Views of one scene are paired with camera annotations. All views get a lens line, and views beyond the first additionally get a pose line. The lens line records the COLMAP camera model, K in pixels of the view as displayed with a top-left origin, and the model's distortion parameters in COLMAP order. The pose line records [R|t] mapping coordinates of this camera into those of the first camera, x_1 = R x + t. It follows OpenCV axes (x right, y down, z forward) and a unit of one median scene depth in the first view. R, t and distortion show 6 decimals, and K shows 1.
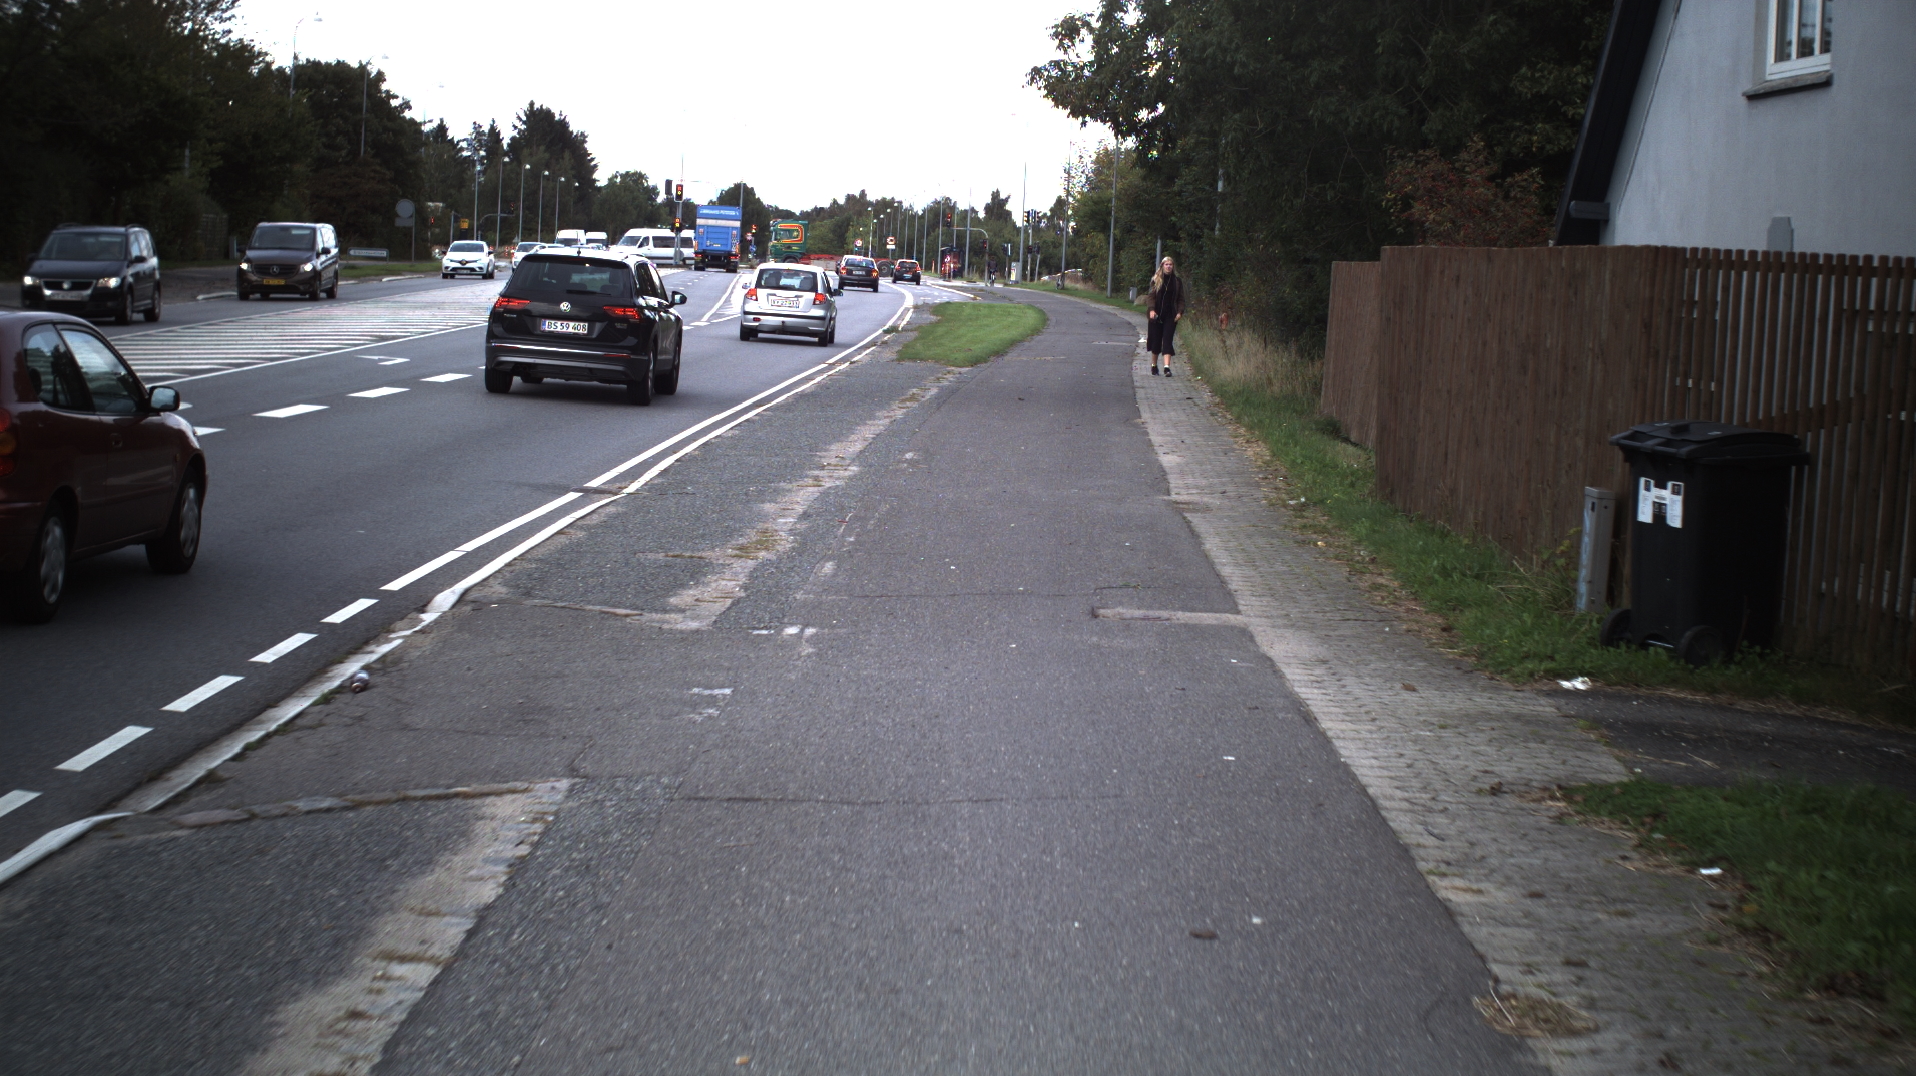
lens RADIAL K [[4228.1, 0, 958.0], [0, 4228.1, 538.0], [0, 0, 1]] dist [-0.055596, -4.192015]
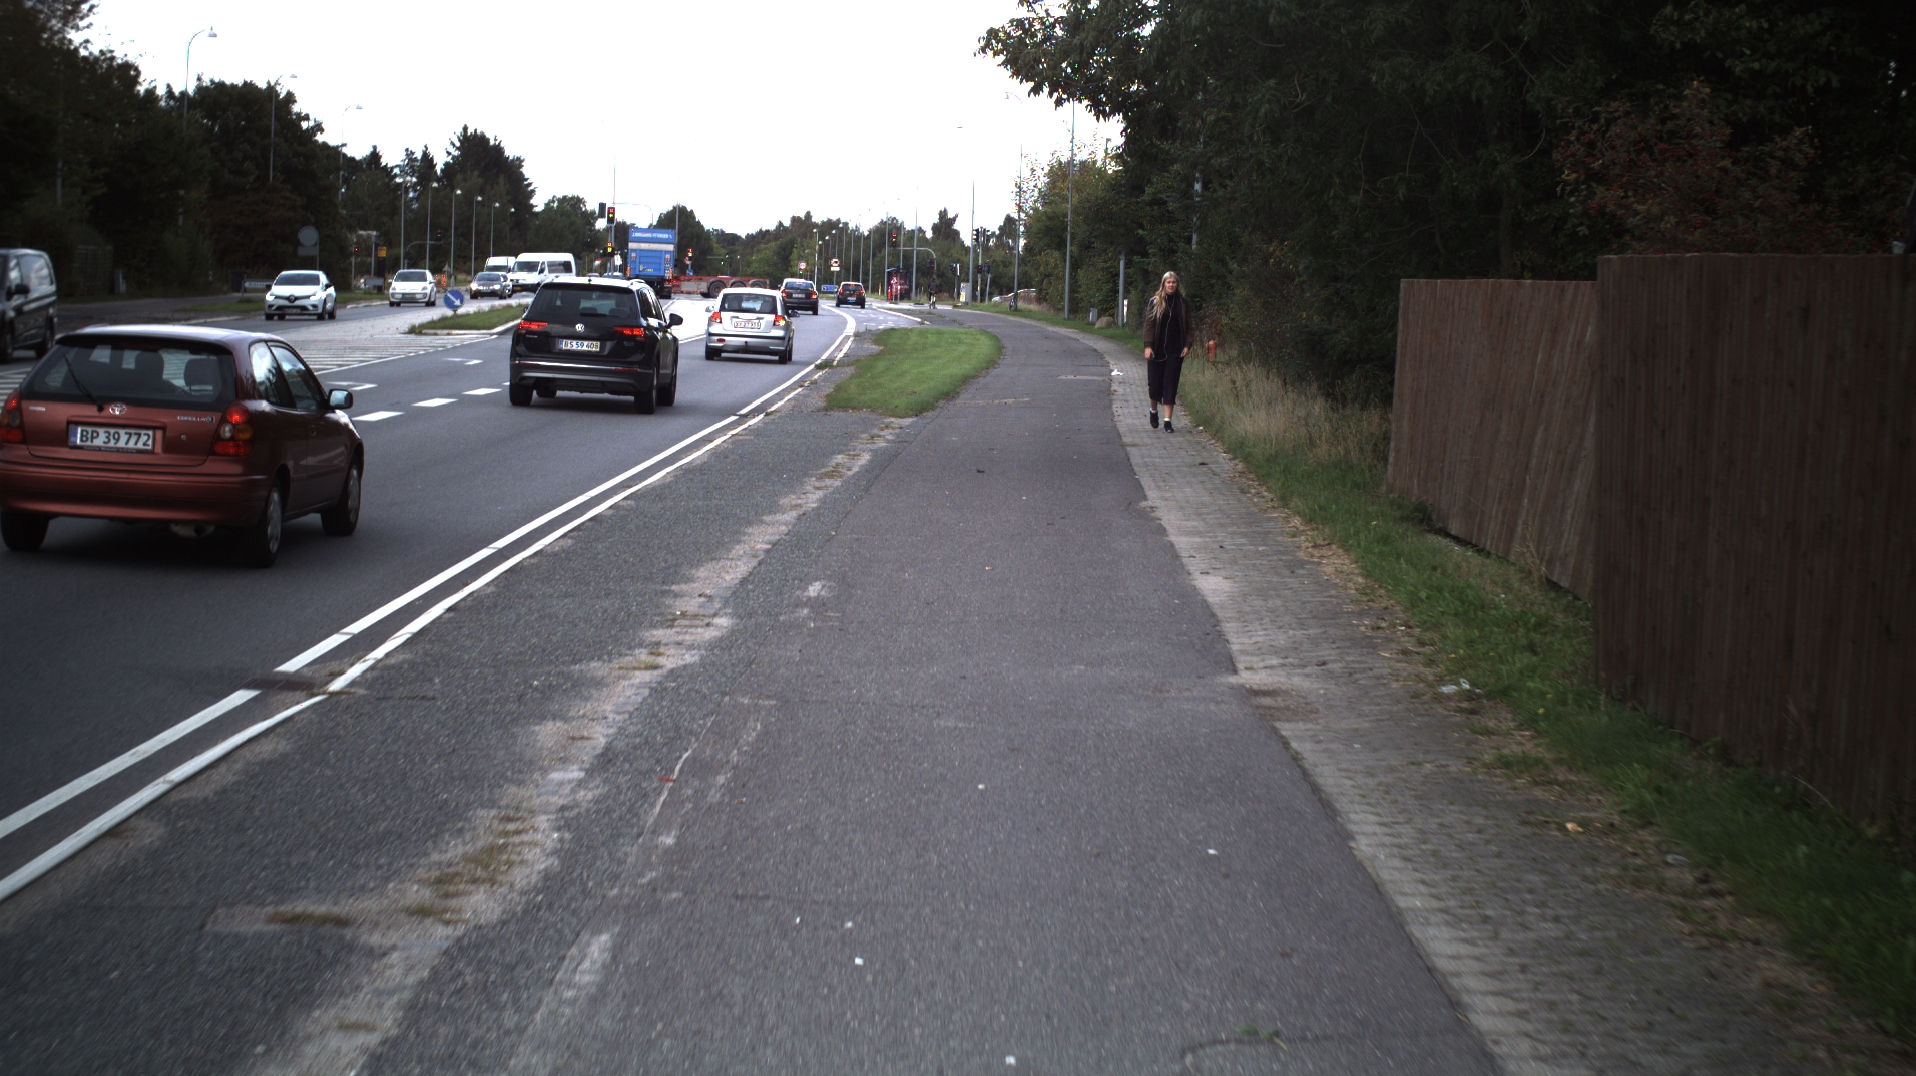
lens RADIAL K [[4228.1, 0, 958.0], [0, 4228.1, 538.0], [0, 0, 1]] dist [-0.055596, -4.192015]
pose [[0.999797, -0.016821, 0.011121, 0.001094], [0.016874, 0.999846, -0.004730, -0.007710], [-0.011039, 0.004917, 0.999927, 0.112013]]
